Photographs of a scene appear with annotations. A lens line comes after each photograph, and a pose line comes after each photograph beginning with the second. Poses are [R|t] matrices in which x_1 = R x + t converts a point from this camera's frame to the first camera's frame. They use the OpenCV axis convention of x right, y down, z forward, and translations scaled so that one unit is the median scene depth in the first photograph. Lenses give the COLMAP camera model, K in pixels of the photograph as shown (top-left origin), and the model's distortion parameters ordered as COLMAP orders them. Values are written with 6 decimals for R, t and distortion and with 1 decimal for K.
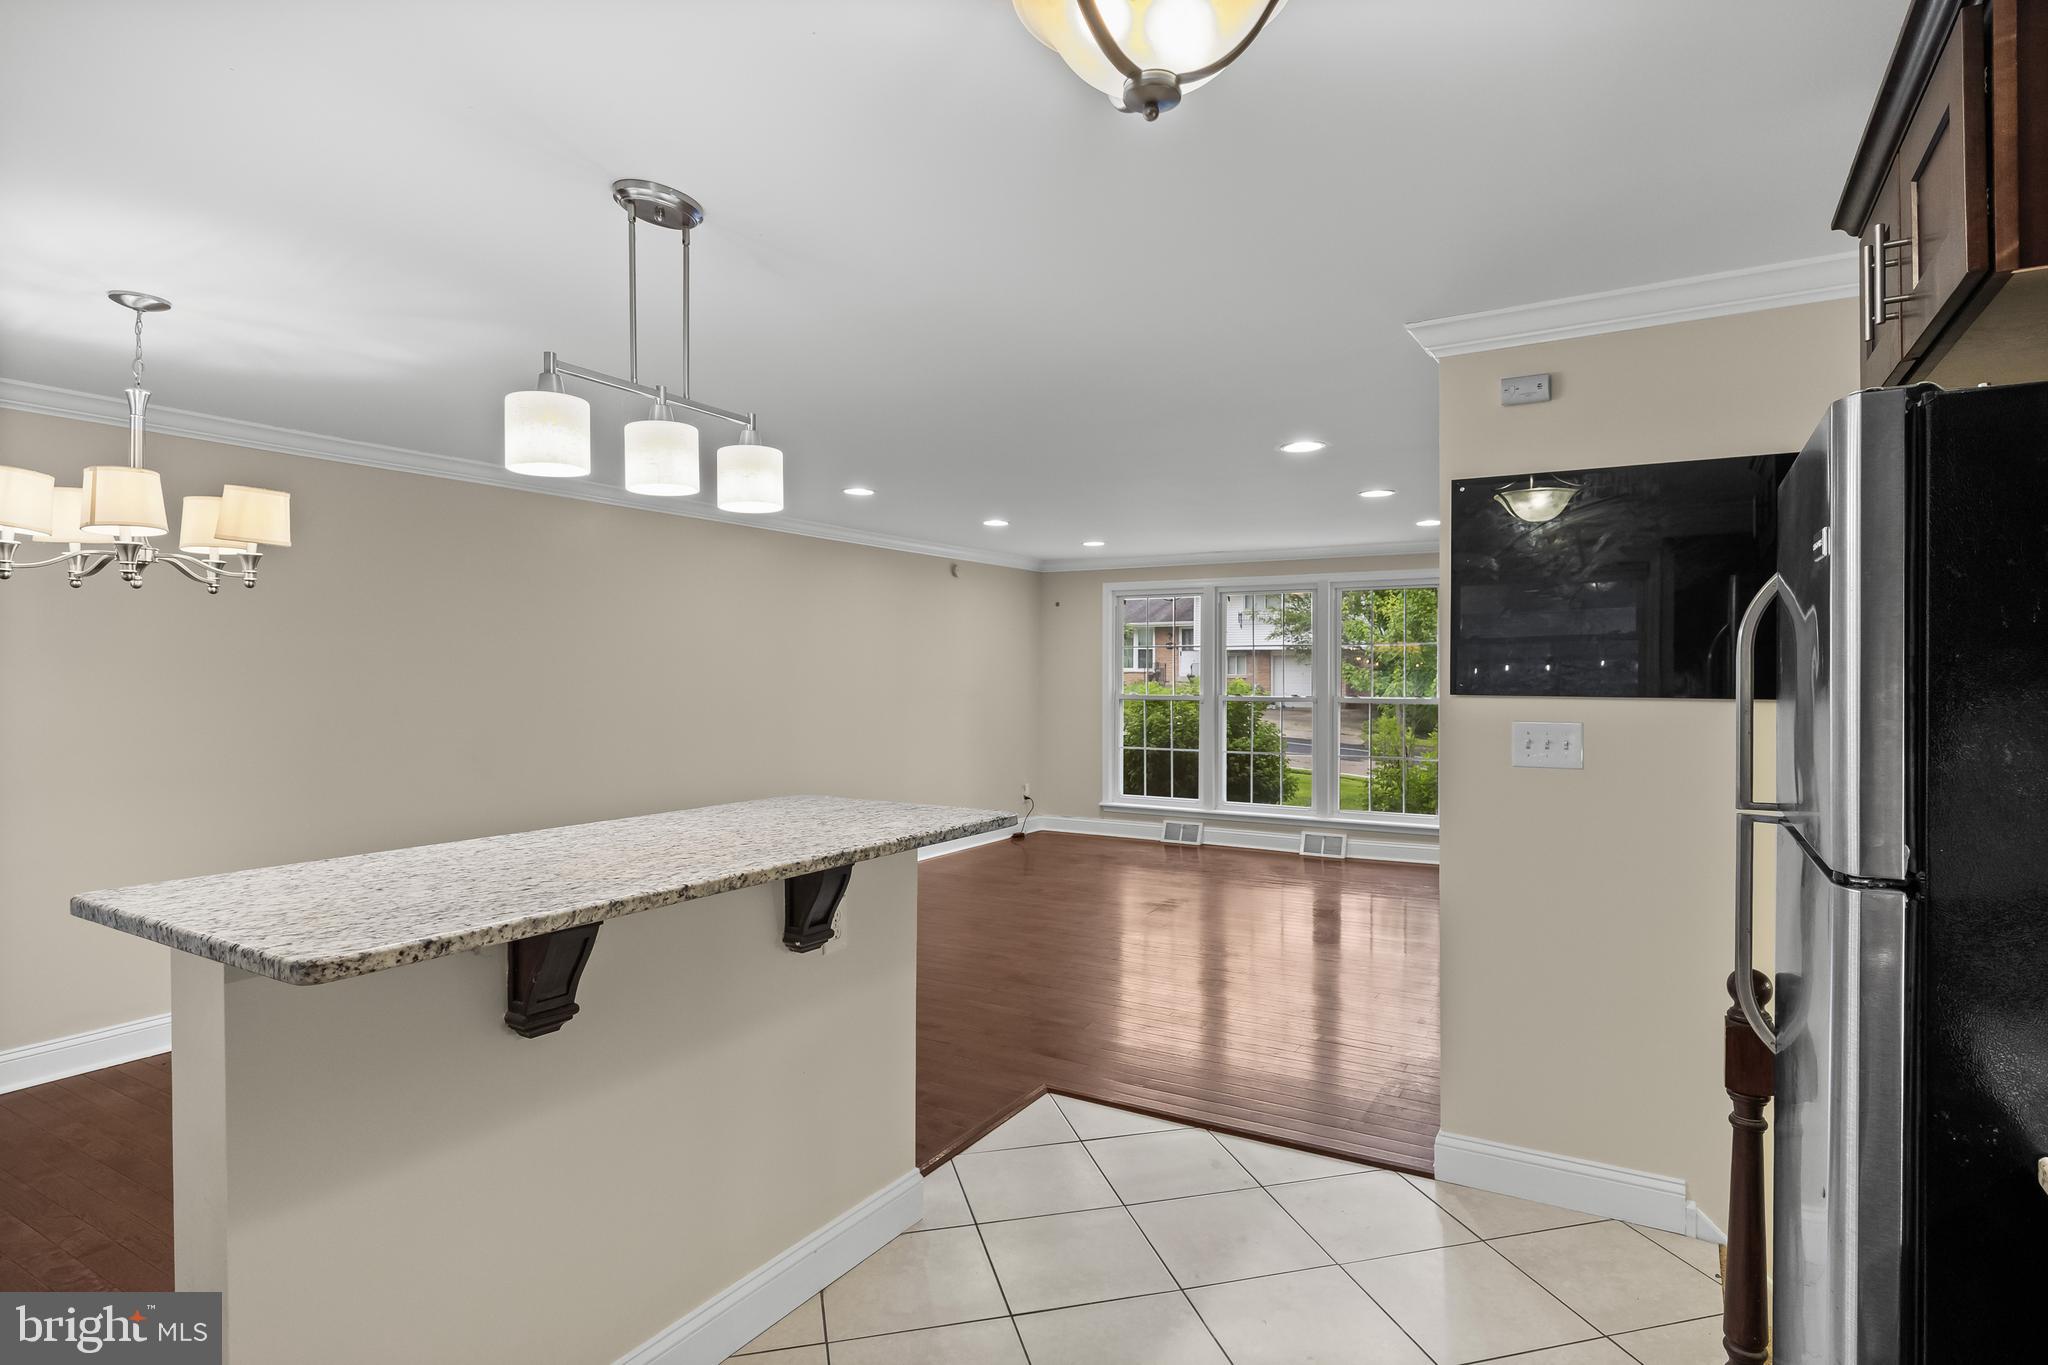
lens RADIAL K [[1076.8, 0, 1023.1], [0, 1076.8, 681.2], [0, 0, 1]] dist [-0.016523, 0.001232]
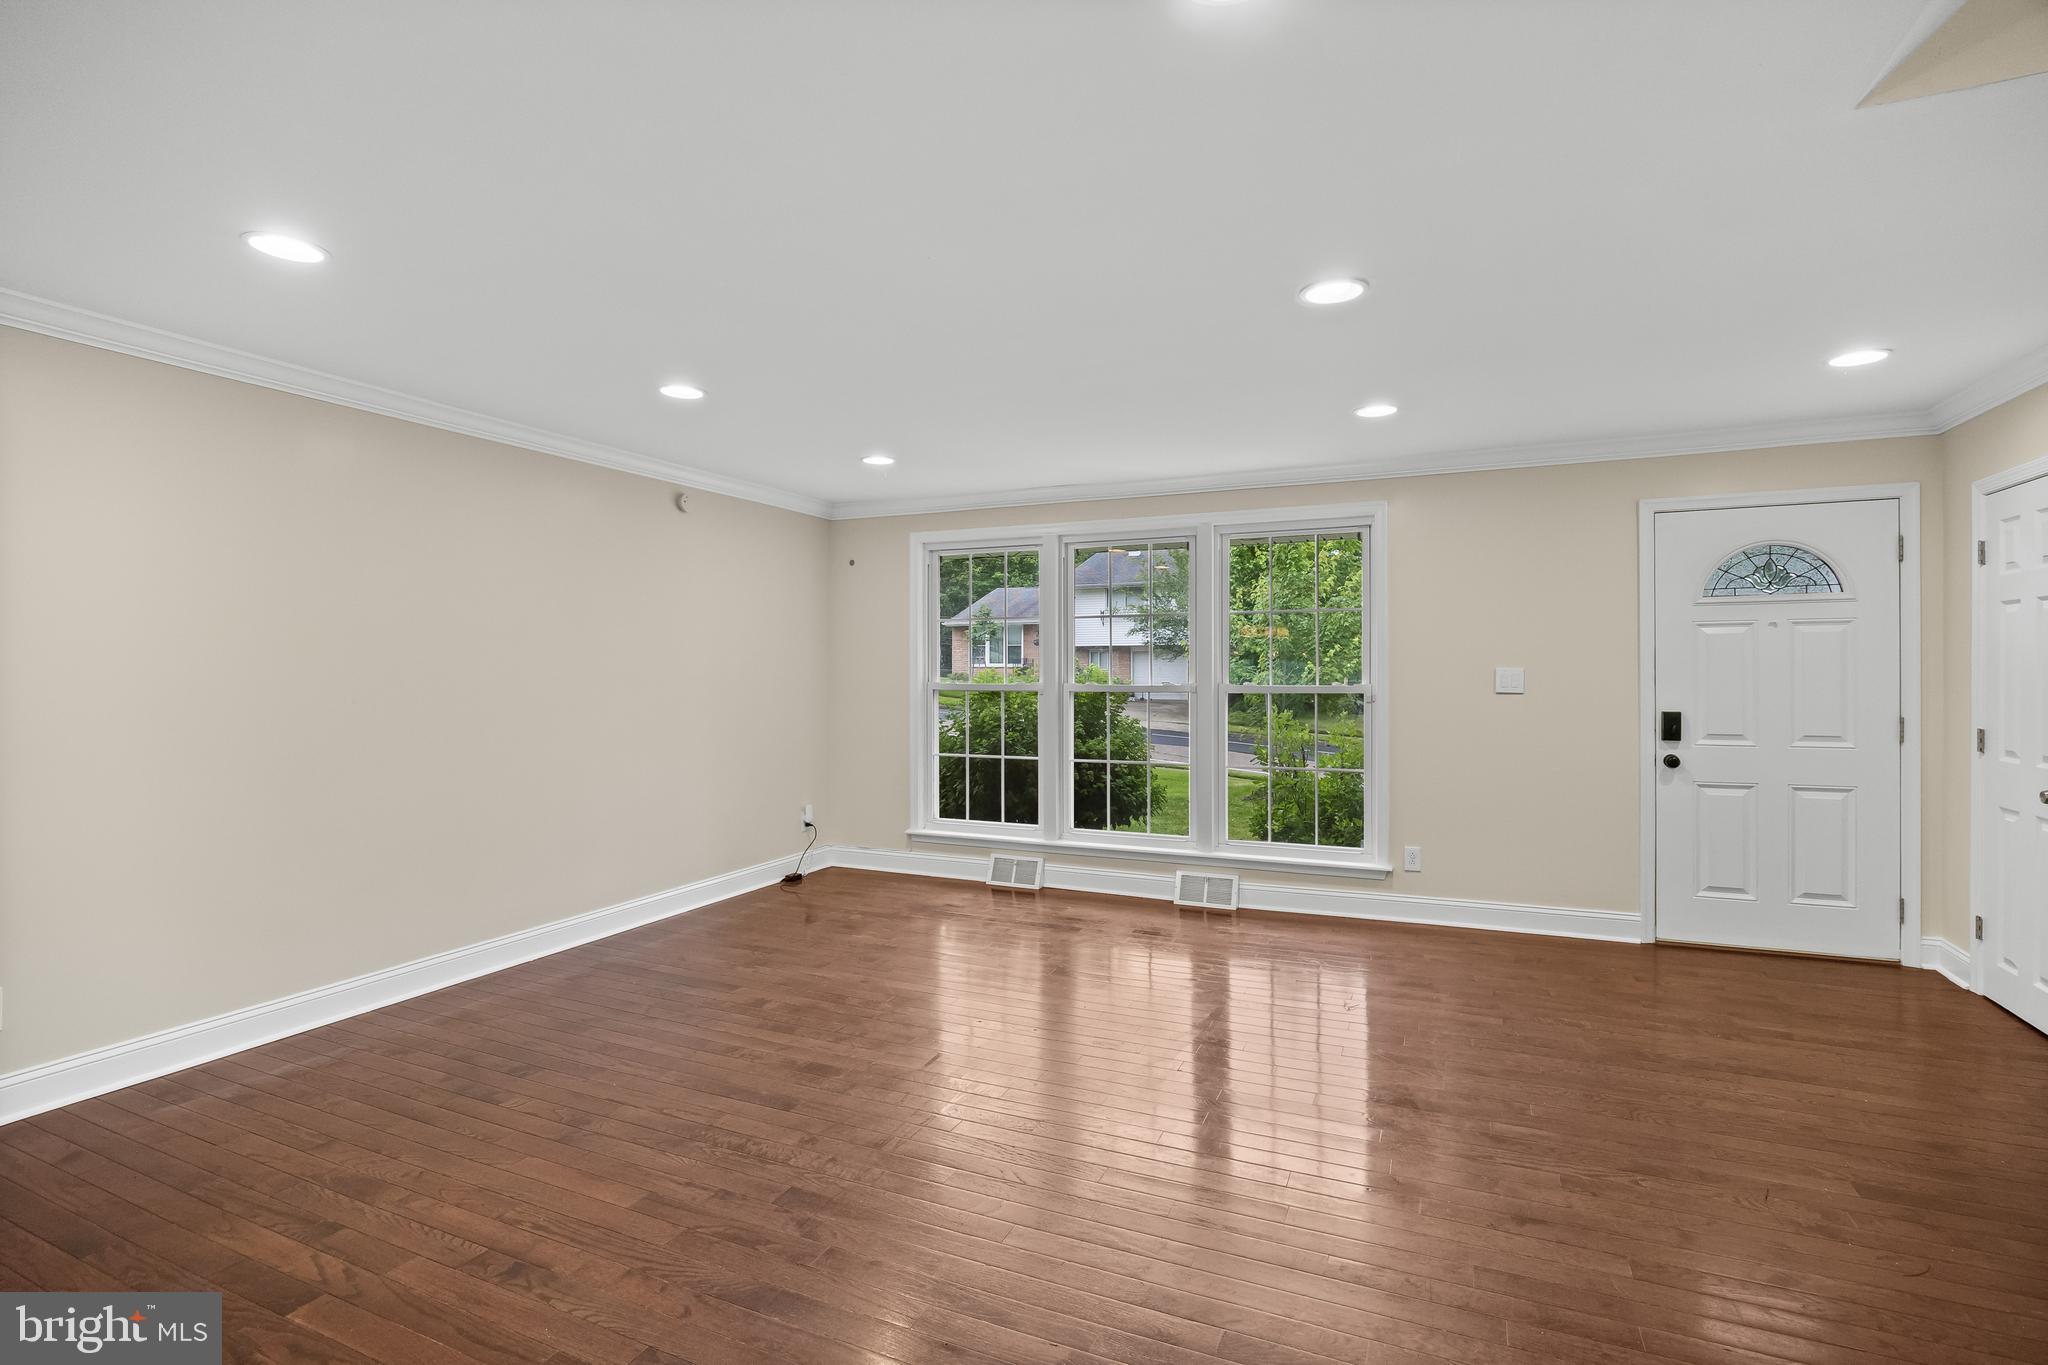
lens RADIAL K [[957.9, 0, 1026.3], [0, 957.9, 675.4], [0, 0, 1]] dist [-0.001093, -0.000394]
pose [[0.992937, -0.003367, 0.118593, 0.076174], [0.003607, 0.999992, -0.001811, 0.008561], [-0.118586, 0.002226, 0.992941, 0.341762]]
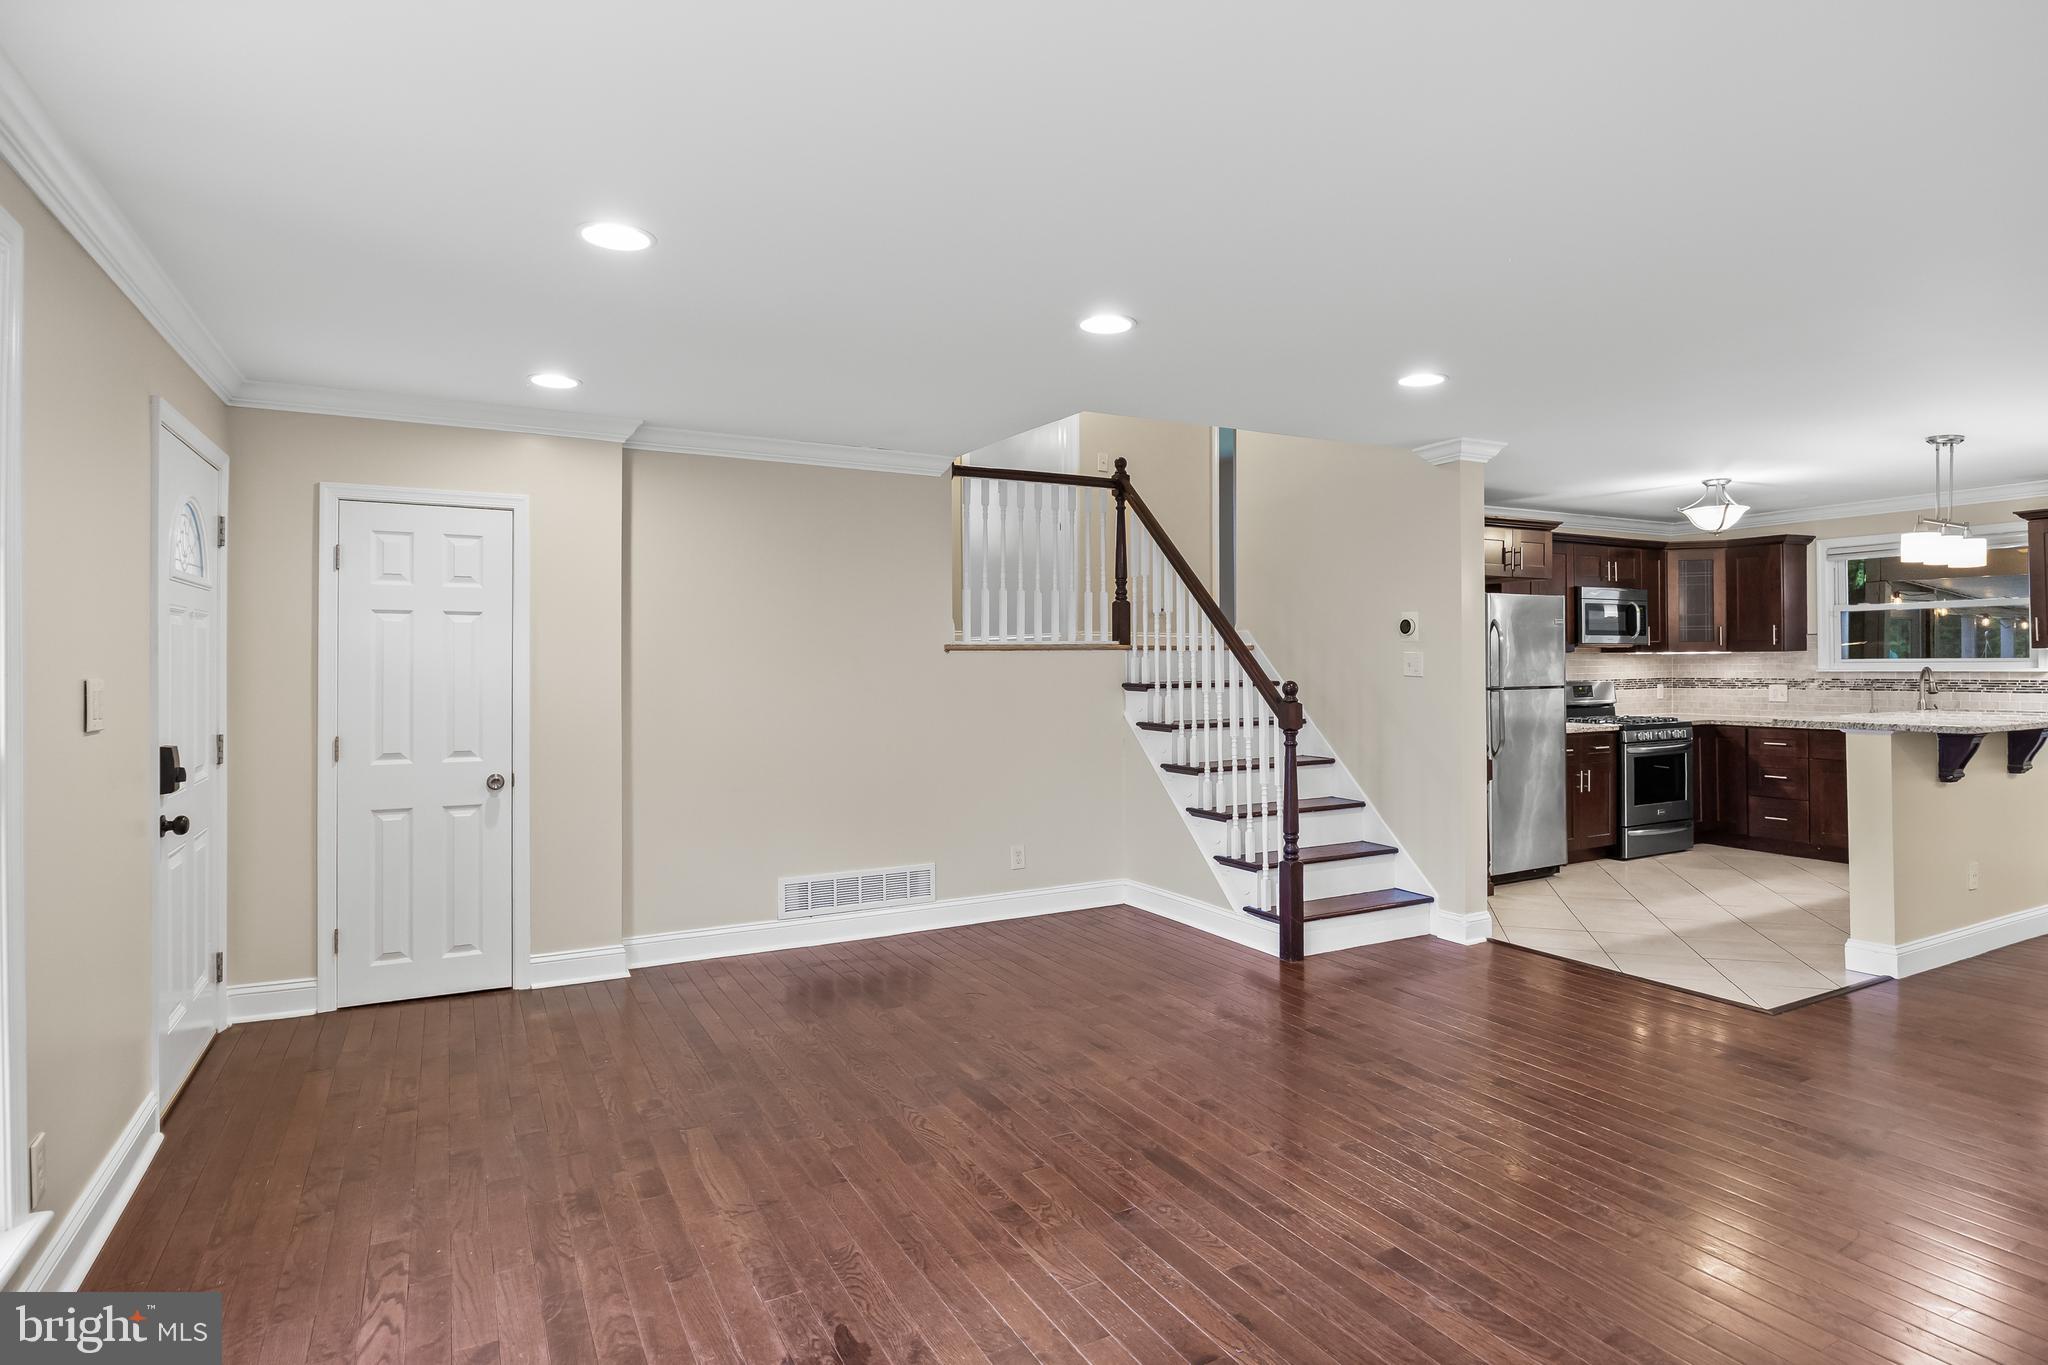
lens RADIAL K [[1076.8, 0, 1039.0], [0, 1076.8, 670.4], [0, 0, 1]] dist [-0.016523, 0.001232]
pose [[-0.867799, 0.005834, 0.496880, 0.051863], [0.011256, 0.999905, 0.007919, 0.004065], [-0.496787, 0.012465, -0.867783, 0.936613]]
